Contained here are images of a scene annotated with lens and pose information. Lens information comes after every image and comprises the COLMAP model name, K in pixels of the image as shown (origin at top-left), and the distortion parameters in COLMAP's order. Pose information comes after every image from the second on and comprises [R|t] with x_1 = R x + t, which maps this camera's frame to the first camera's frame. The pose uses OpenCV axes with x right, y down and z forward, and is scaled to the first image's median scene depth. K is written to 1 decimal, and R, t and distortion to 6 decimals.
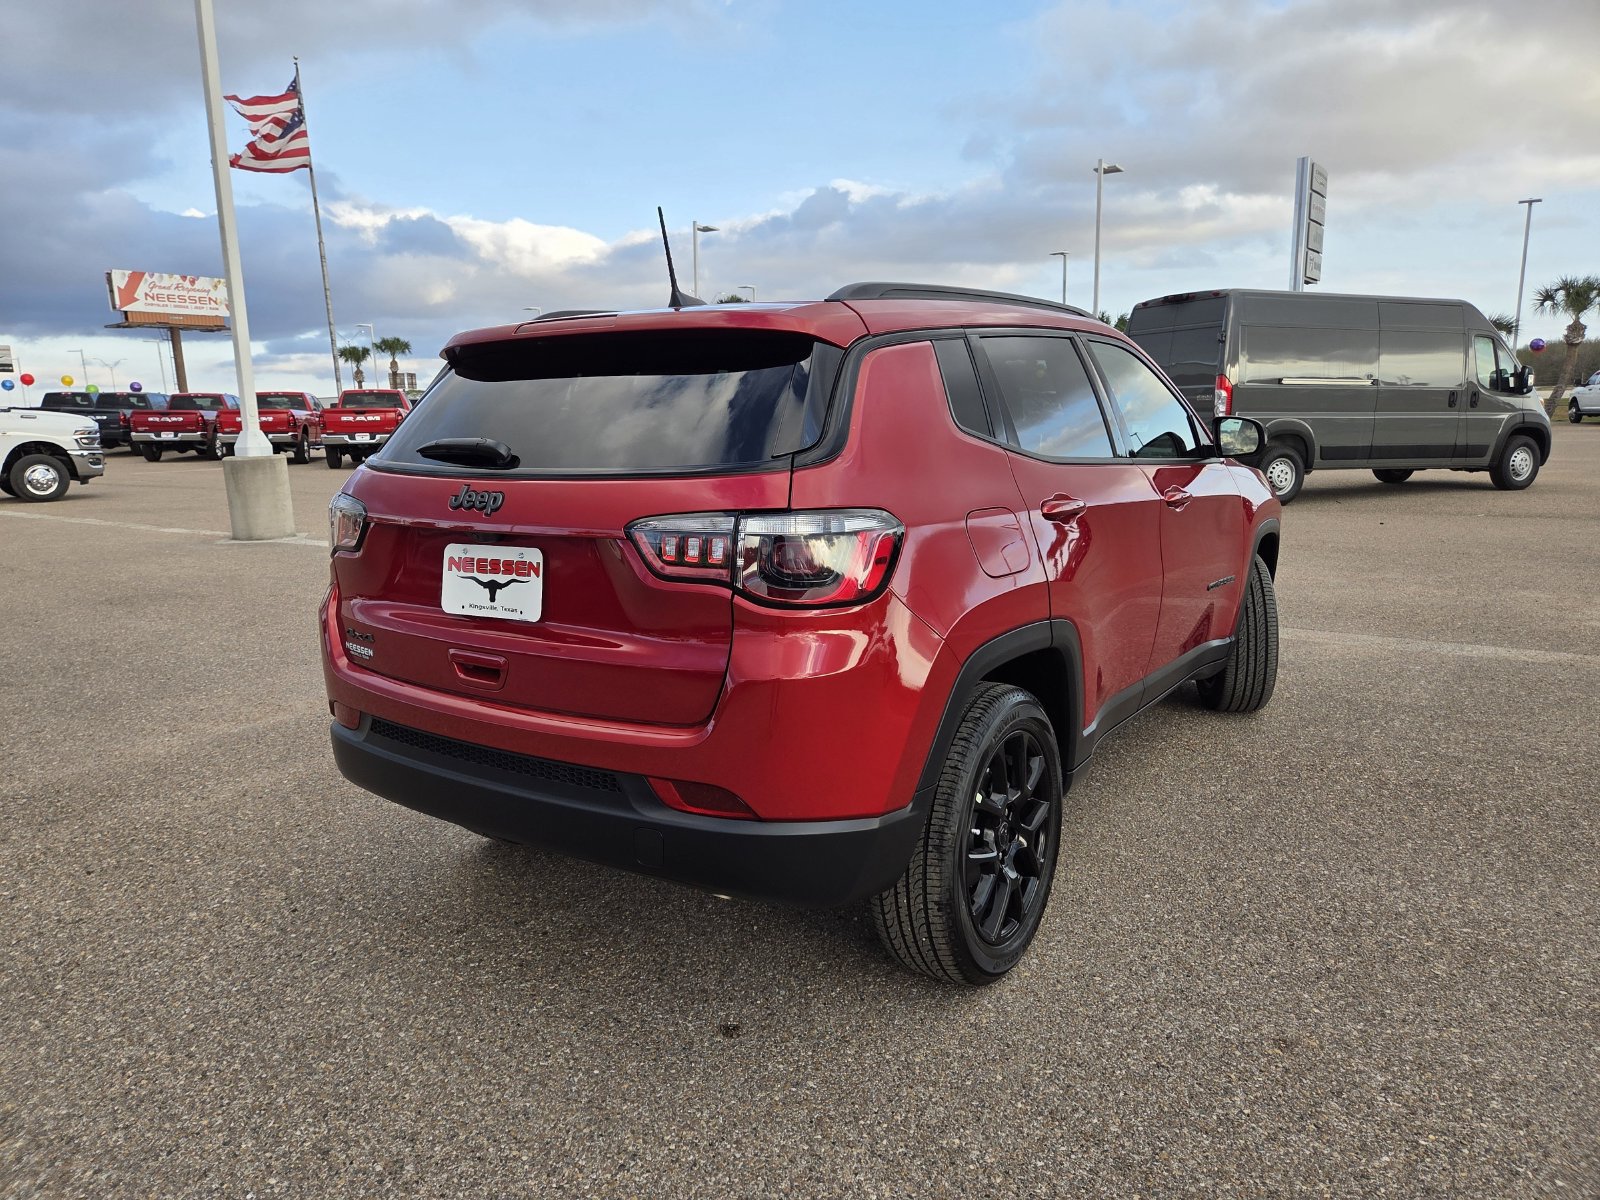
lens RADIAL K [[1046.2, 0, 800.0], [0, 1046.2, 600.0], [0, 0, 1]] dist [0.050667, -0.061507]
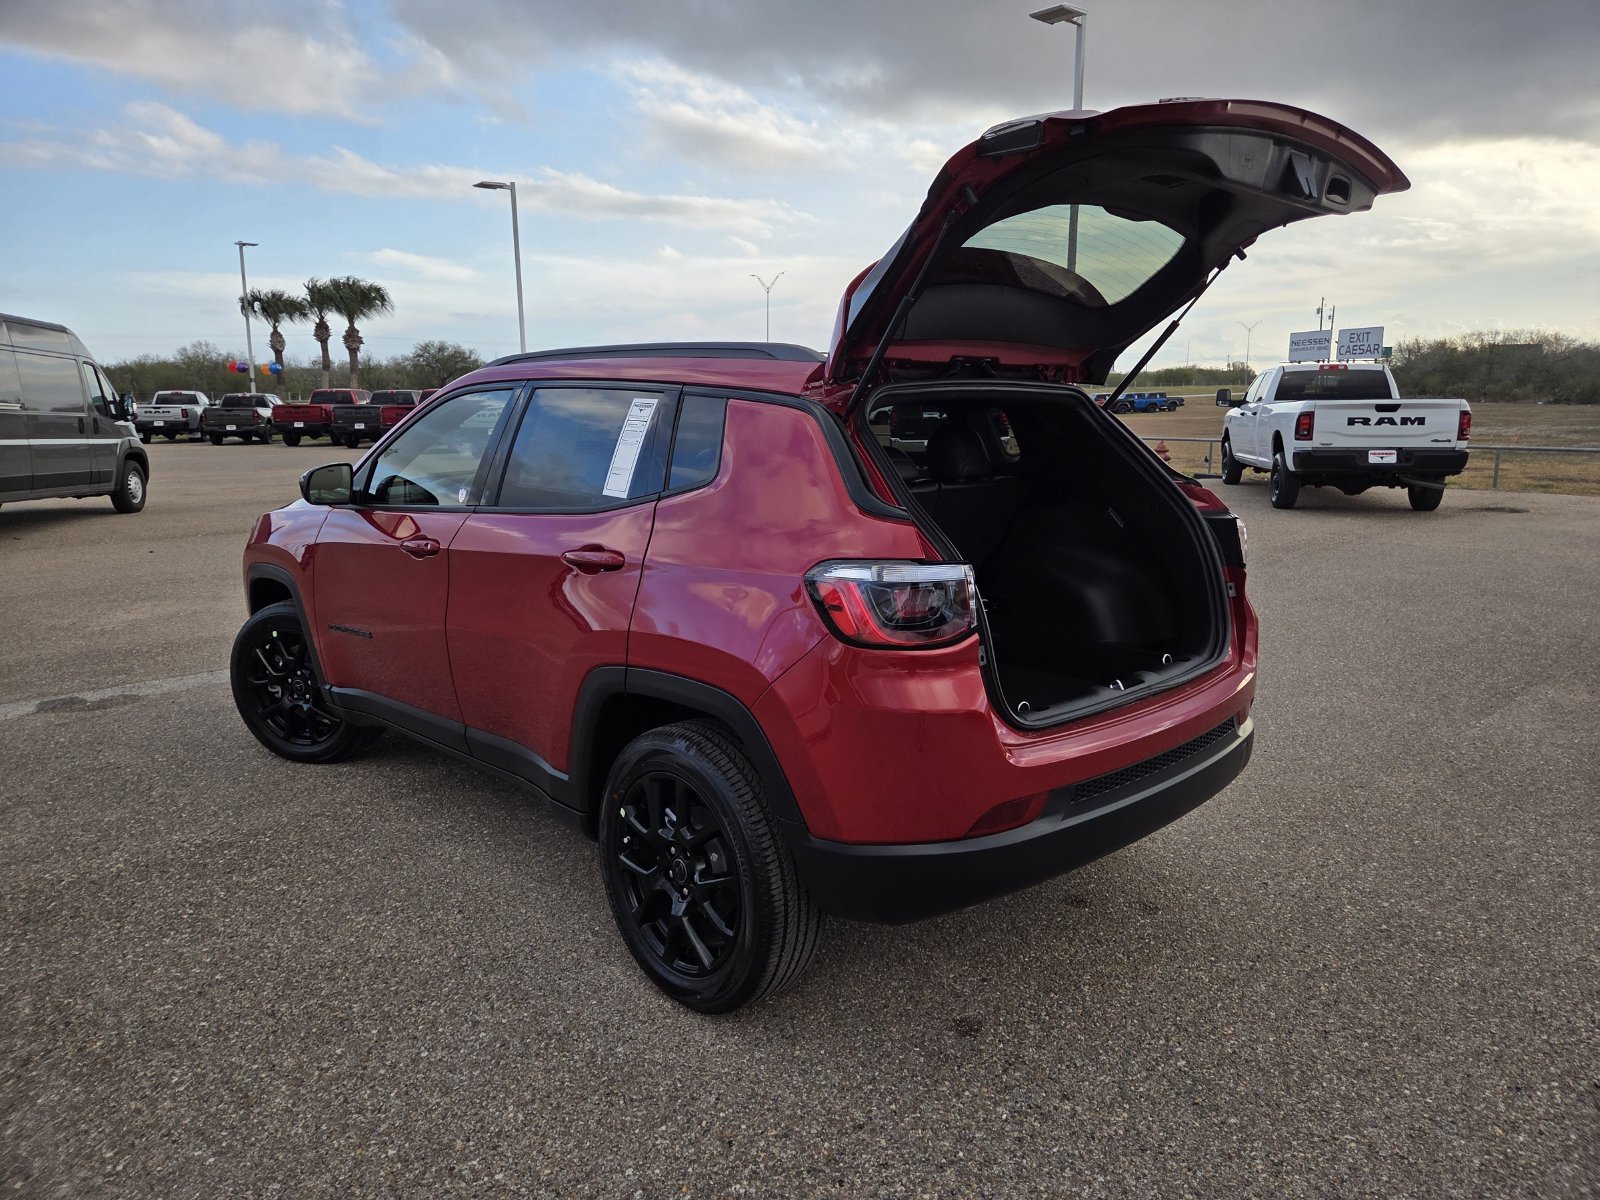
lens RADIAL K [[1031.4, 0, 789.9], [0, 1031.4, 583.2], [0, 0, 1]] dist [0.050695, -0.037840]
pose [[0.233737, -0.138029, 0.962453, -0.227267], [0.172429, 0.980067, 0.098680, -0.033692], [-0.956888, 0.142890, 0.252878, 0.168652]]
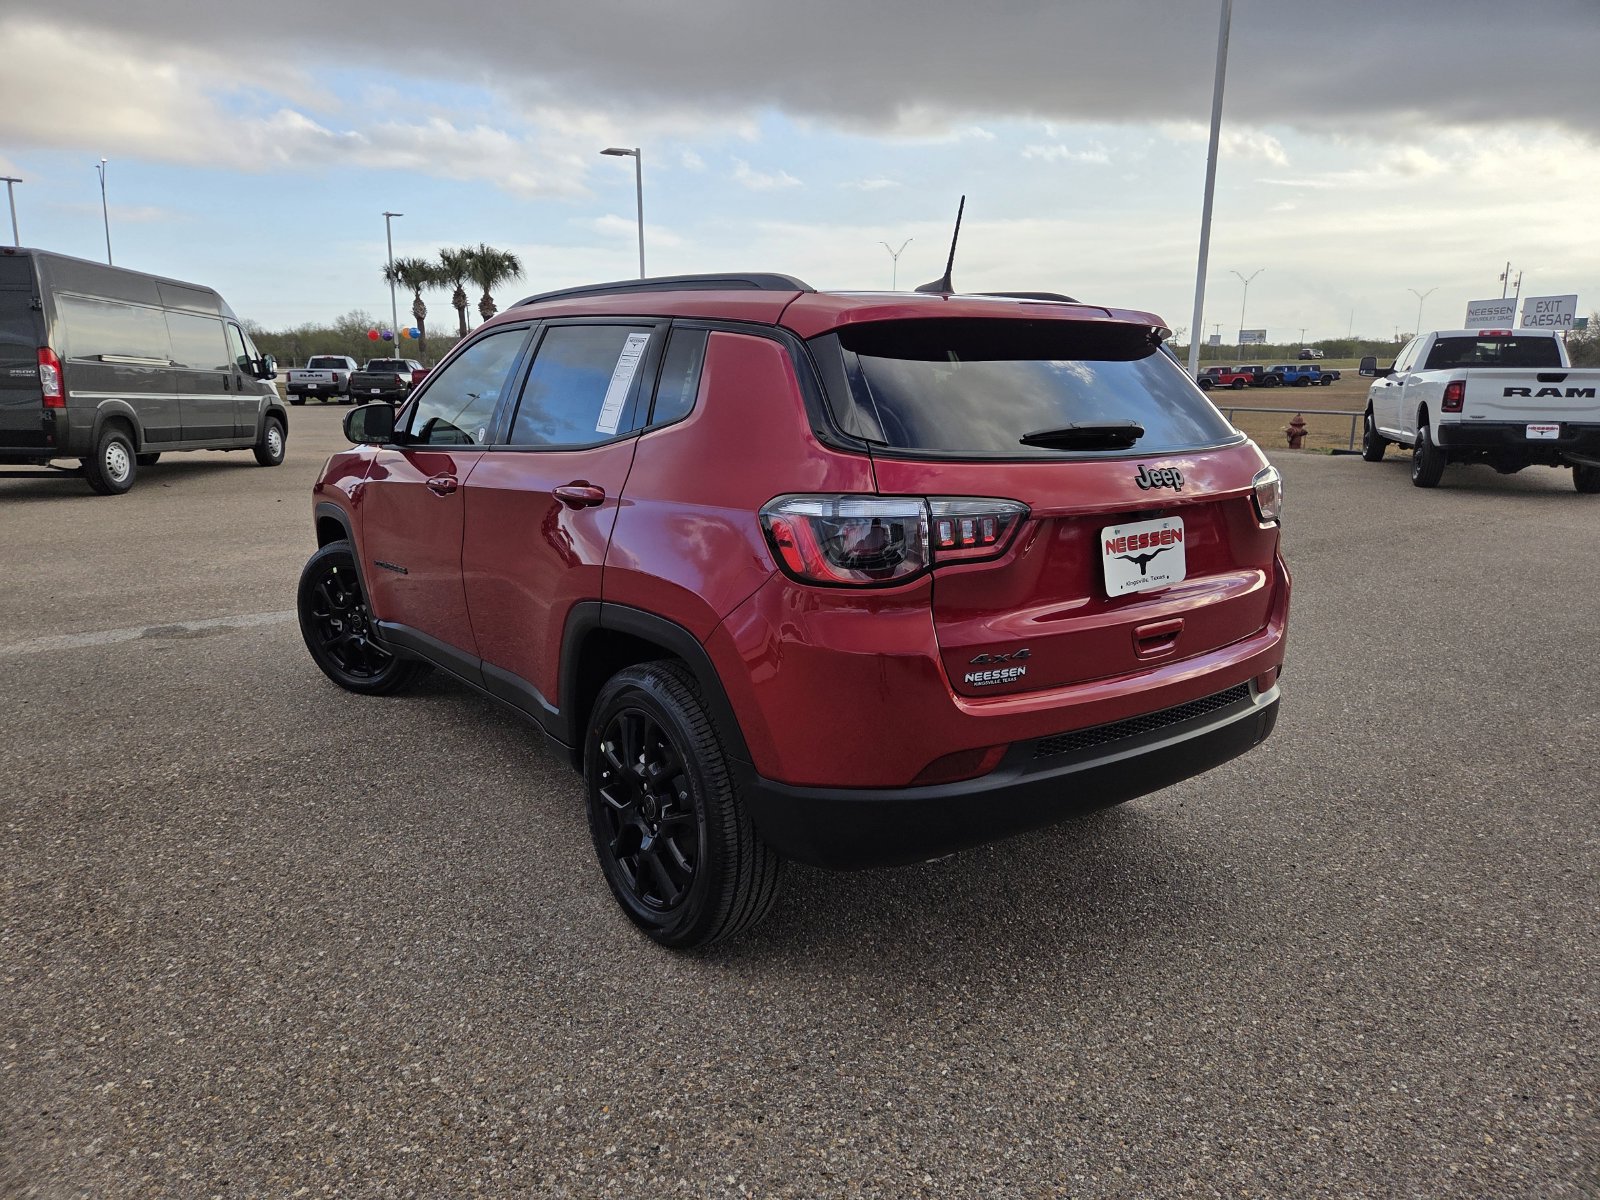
lens RADIAL K [[1026.4, 0, 770.1], [0, 1026.4, 602.6], [0, 0, 1]] dist [0.054099, -0.040219]
pose [[0.359171, -0.171824, 0.917318, -0.216727], [0.151892, 0.980563, 0.124198, -0.024519], [-0.920828, 0.094725, 0.378288, 0.149485]]
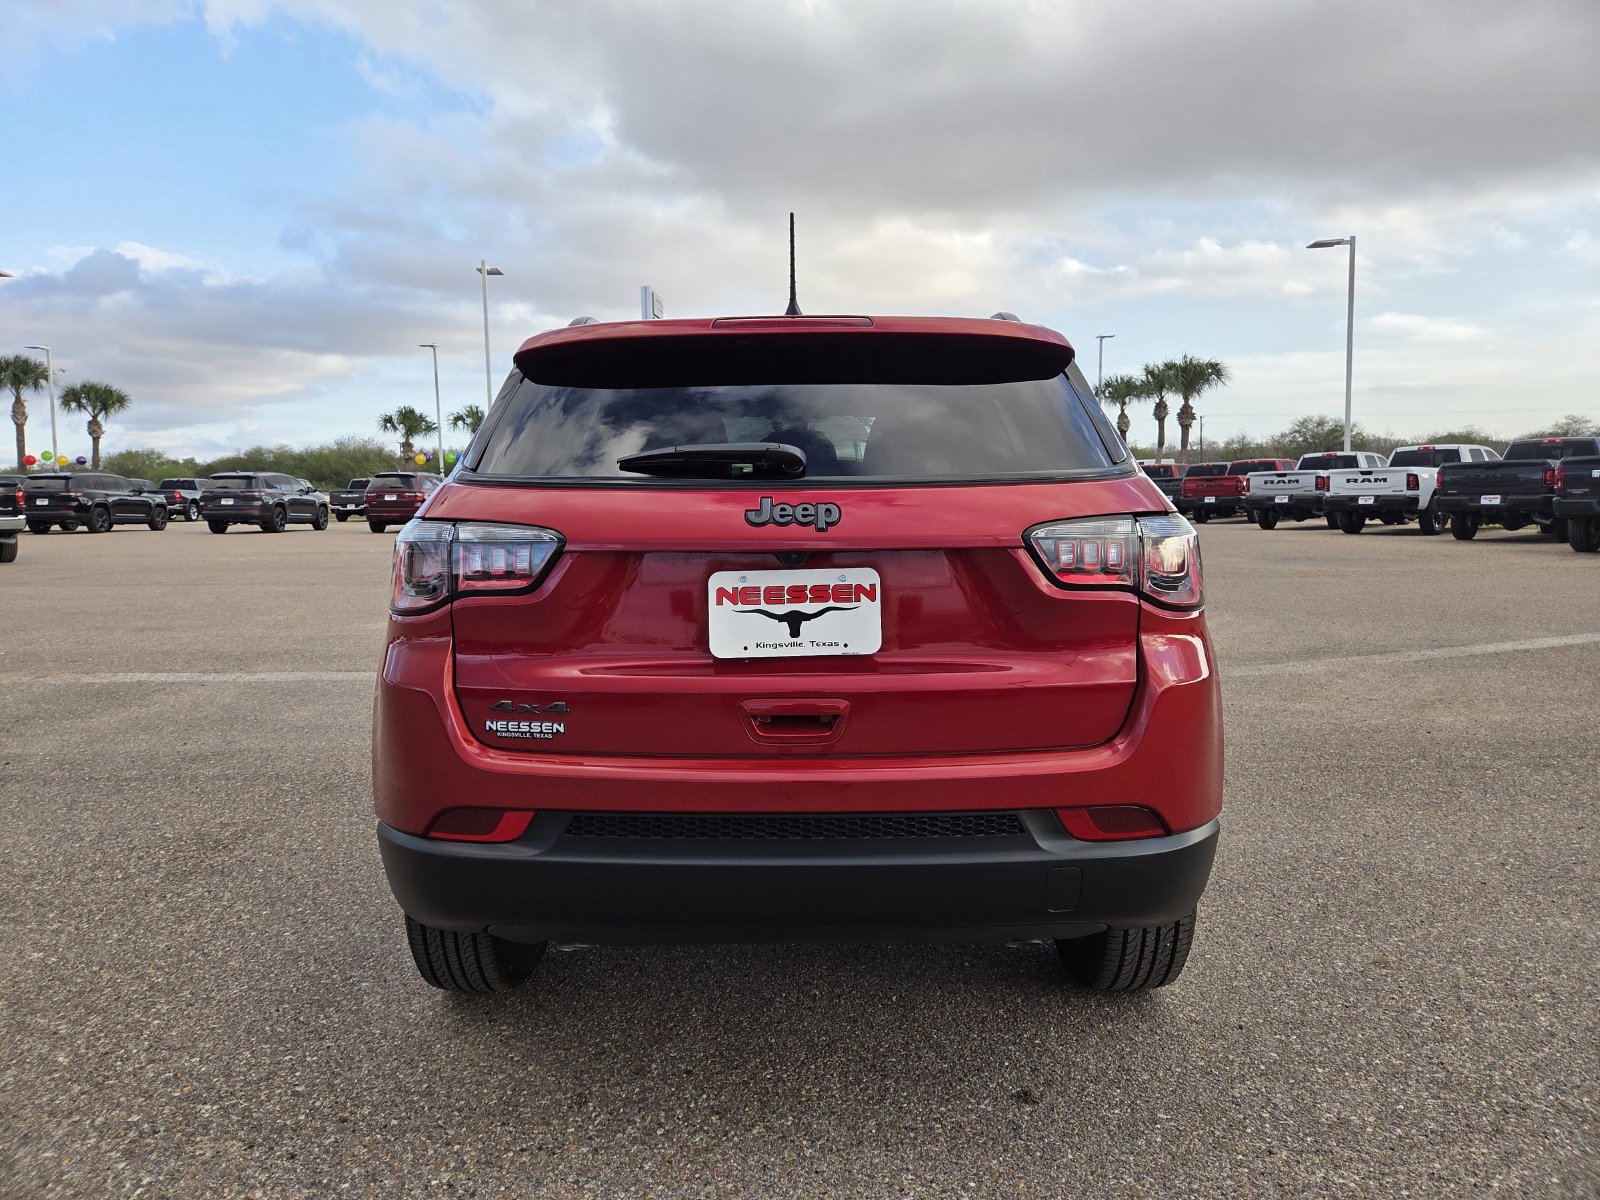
lens RADIAL K [[1031.4, 0, 789.9], [0, 1031.4, 583.2], [0, 0, 1]] dist [0.050695, -0.037840]
pose [[0.840340, -0.033349, 0.541033, -0.114981], [0.087646, 0.993332, -0.074904, 0.003133], [-0.534927, 0.110364, 0.837659, 0.049418]]
